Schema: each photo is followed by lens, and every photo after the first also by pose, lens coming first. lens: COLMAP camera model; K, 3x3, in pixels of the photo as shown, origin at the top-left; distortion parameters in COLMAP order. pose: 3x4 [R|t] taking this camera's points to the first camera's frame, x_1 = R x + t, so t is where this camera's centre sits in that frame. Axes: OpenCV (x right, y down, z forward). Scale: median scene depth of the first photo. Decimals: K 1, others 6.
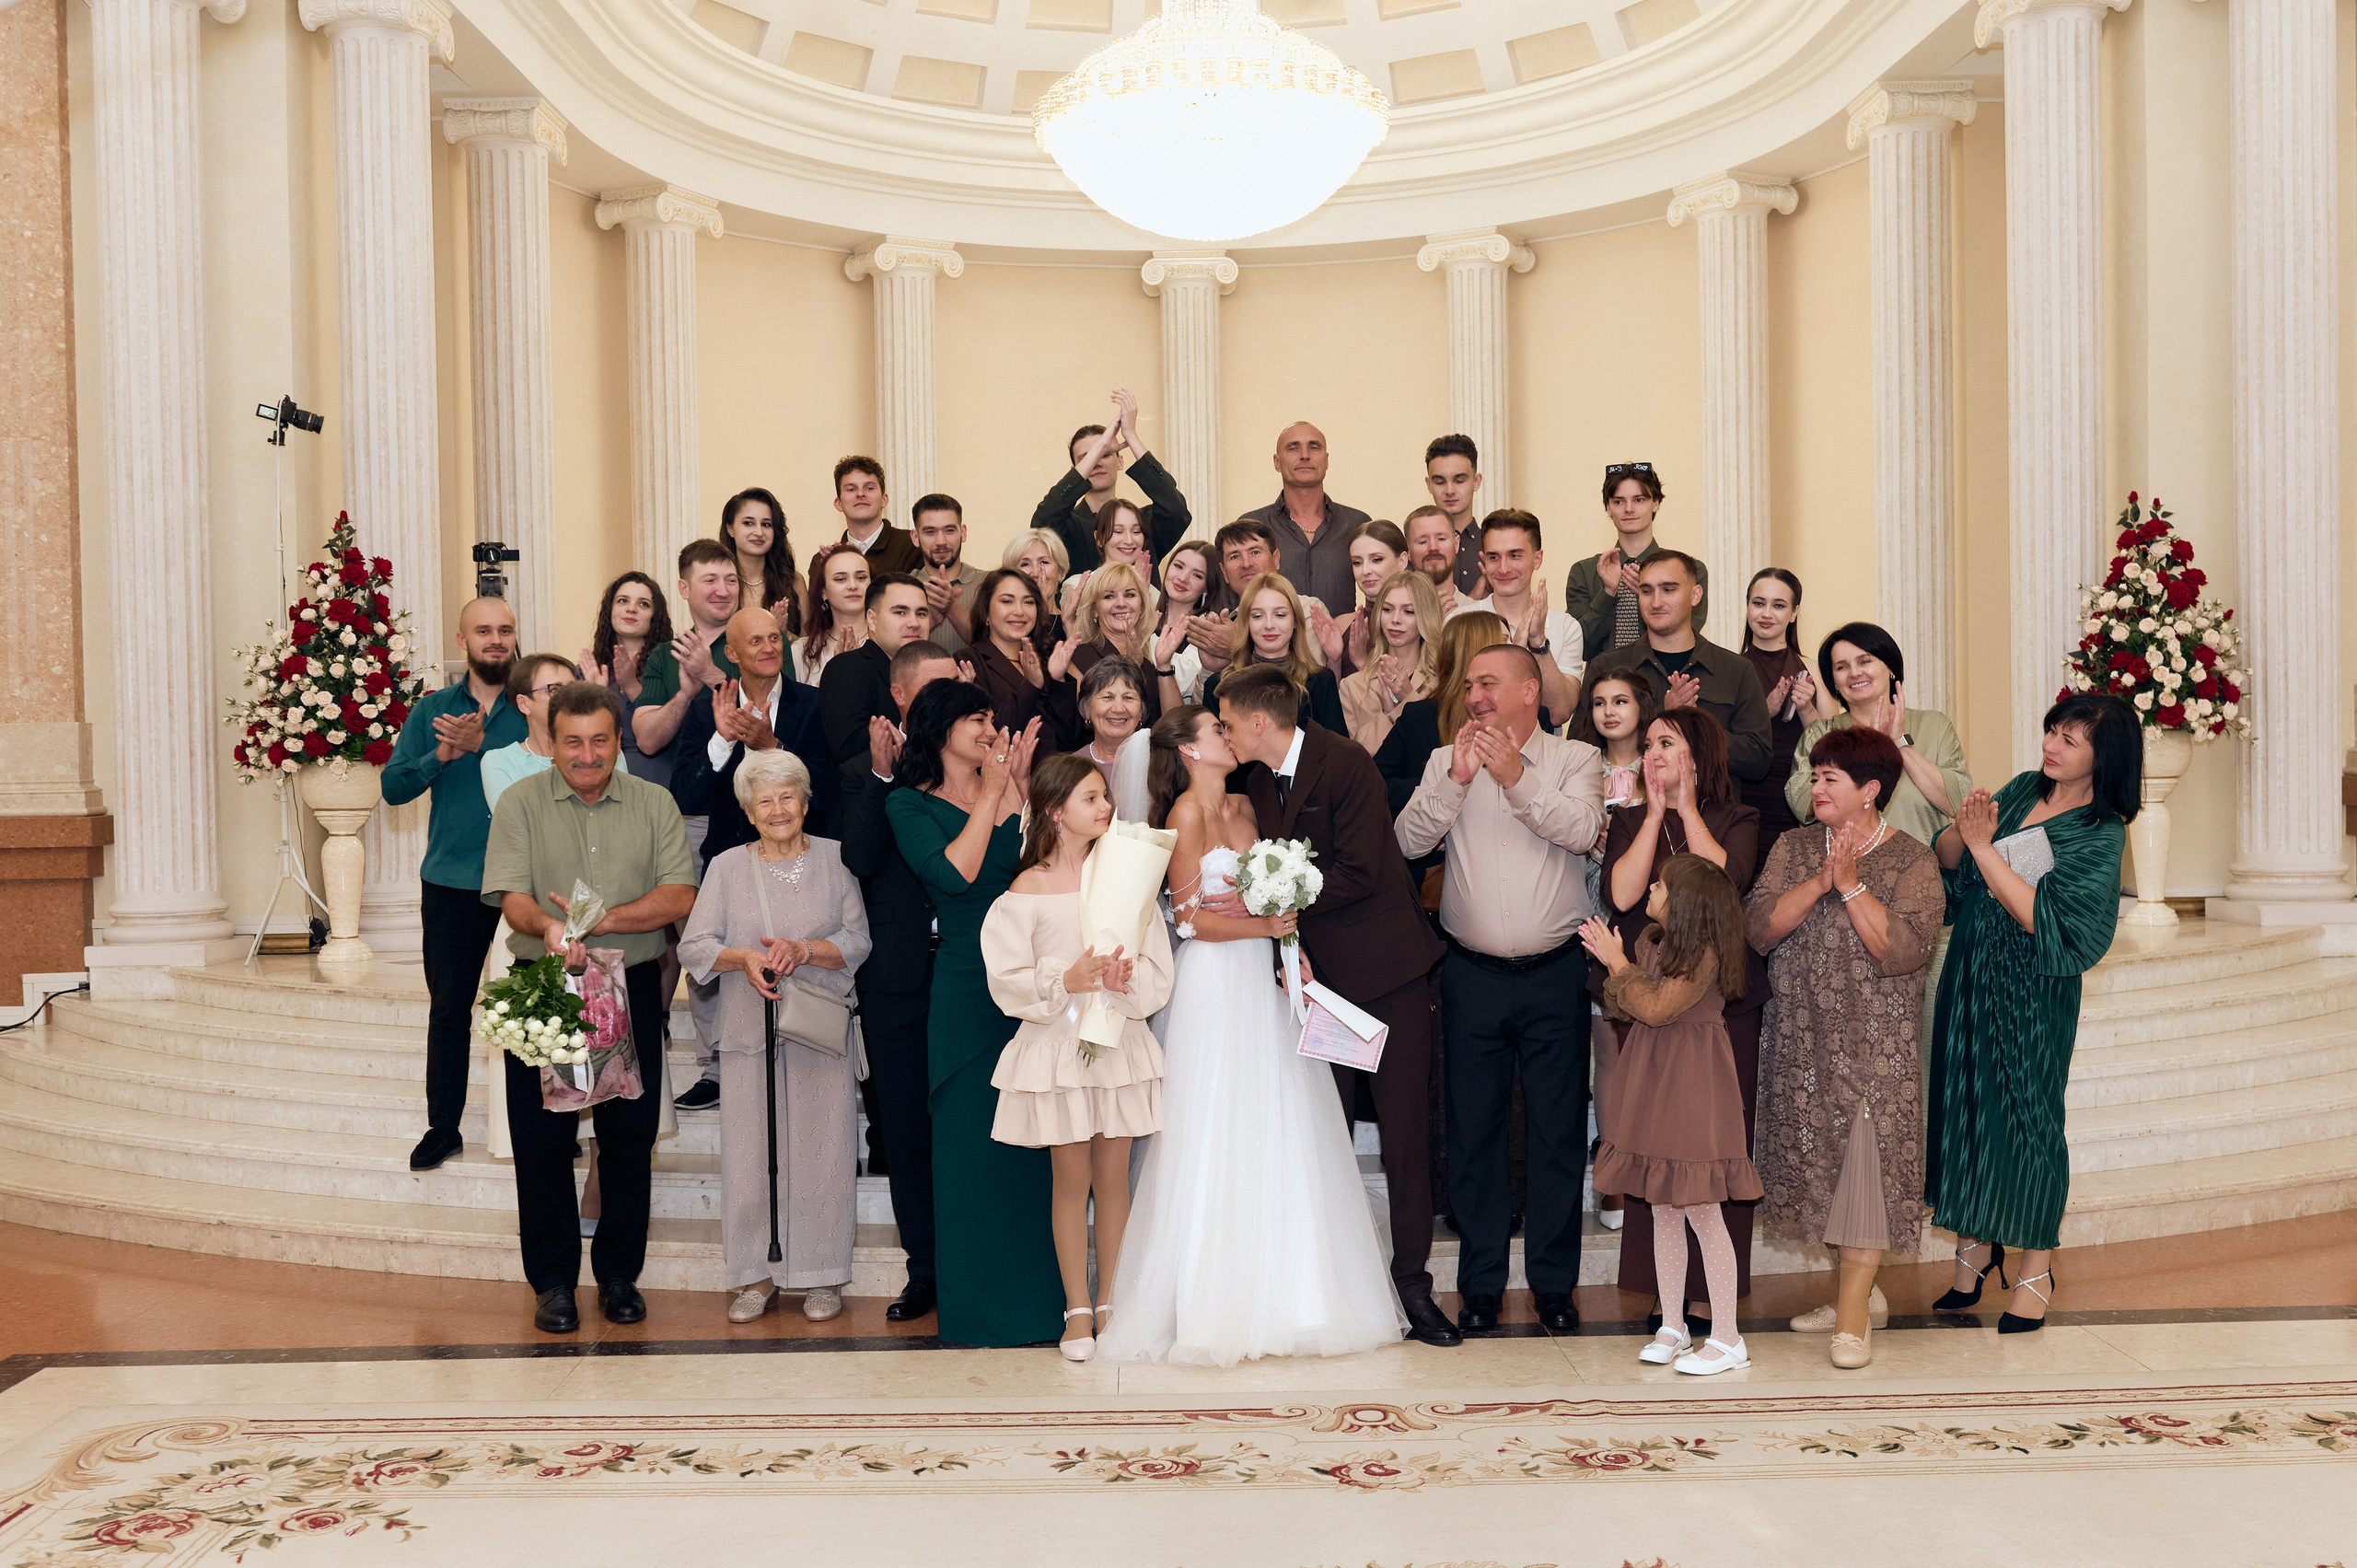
lens RADIAL K [[2298.9, 0, 1173.6], [0, 2298.9, 742.3], [0, 0, 1]] dist [0.005999, -0.002981]
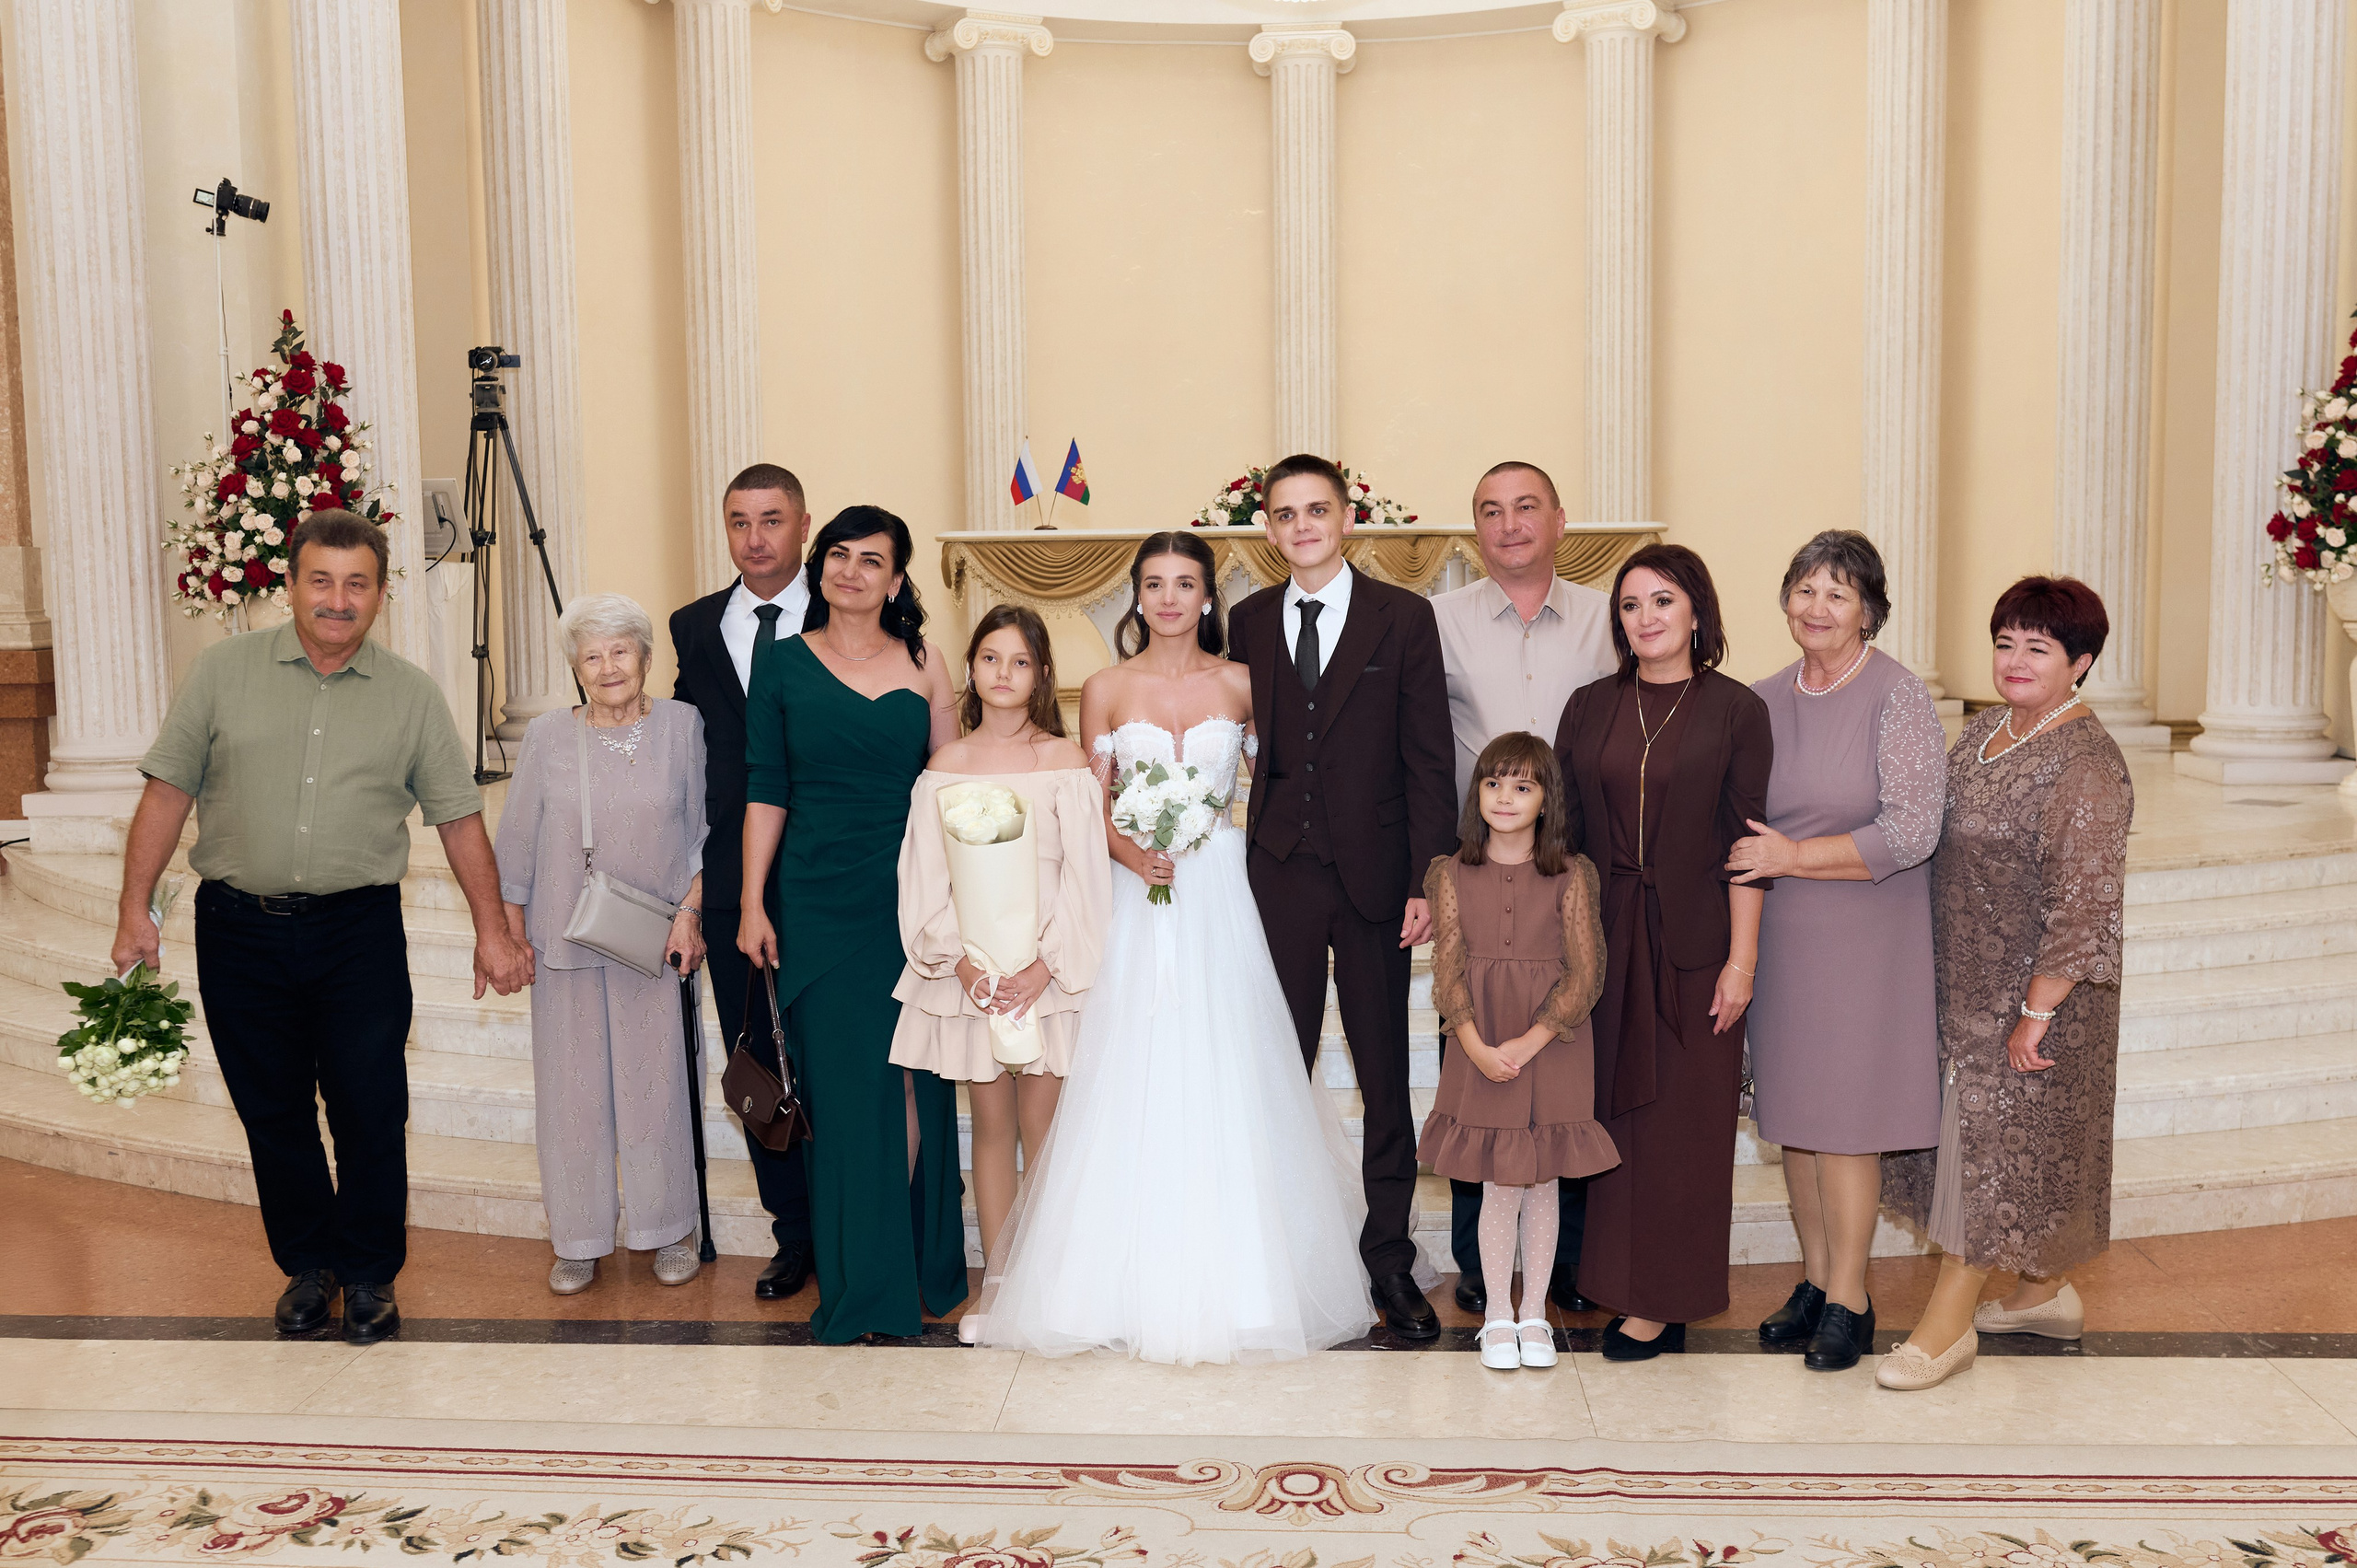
lens RADIAL K [[2298.9, 0, 1173.6], [0, 2298.9, 742.3], [0, 0, 1]] dist [0.005999, -0.002981]
pose [[0.997221, 0.009459, -0.073897, 0.047747], [-0.003476, 0.996734, 0.080677, -0.006812], [0.074419, -0.080196, 0.993997, 0.126805]]
